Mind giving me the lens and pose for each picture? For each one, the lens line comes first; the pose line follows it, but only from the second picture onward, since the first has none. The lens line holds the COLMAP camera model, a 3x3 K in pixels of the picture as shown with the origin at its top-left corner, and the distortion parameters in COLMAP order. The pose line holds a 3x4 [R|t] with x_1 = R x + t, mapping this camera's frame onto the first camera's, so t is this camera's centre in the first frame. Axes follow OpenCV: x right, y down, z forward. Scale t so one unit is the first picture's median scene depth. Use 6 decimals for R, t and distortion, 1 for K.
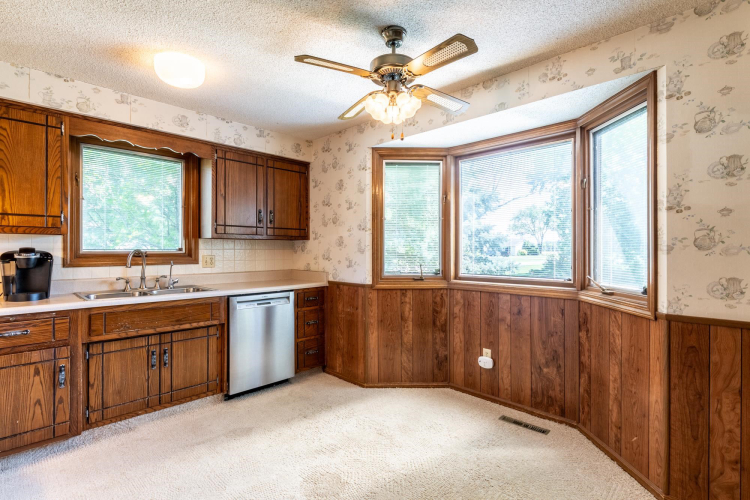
lens RADIAL K [[354.7, 0, 375.0], [0, 354.7, 250.0], [0, 0, 1]] dist [-0.018536, 0.000184]
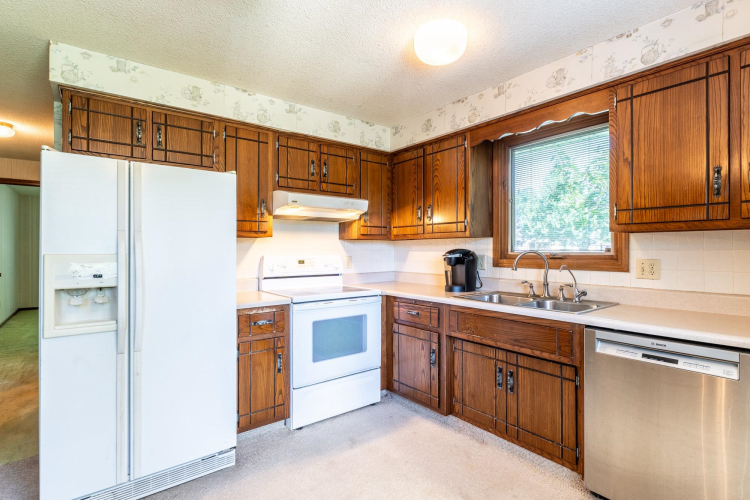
lens RADIAL K [[364.3, 0, 375.0], [0, 364.3, 250.0], [0, 0, 1]] dist [0.001433, 0.000271]
pose [[-0.139389, 0.000339, -0.990238, 0.295236], [0.002299, 0.999997, 0.000018, -0.003838], [0.990235, -0.002274, -0.139389, 0.798555]]
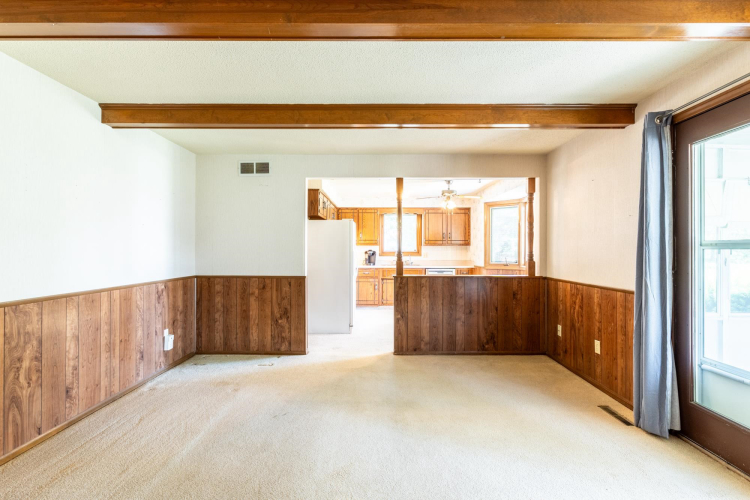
lens RADIAL K [[354.7, 0, 375.0], [0, 354.7, 250.0], [0, 0, 1]] dist [-0.018536, 0.000184]
pose [[0.685691, 0.001418, -0.727891, 1.348470], [-0.000707, 0.999999, 0.001282, -0.007261], [0.727892, -0.000365, 0.685692, -1.159542]]
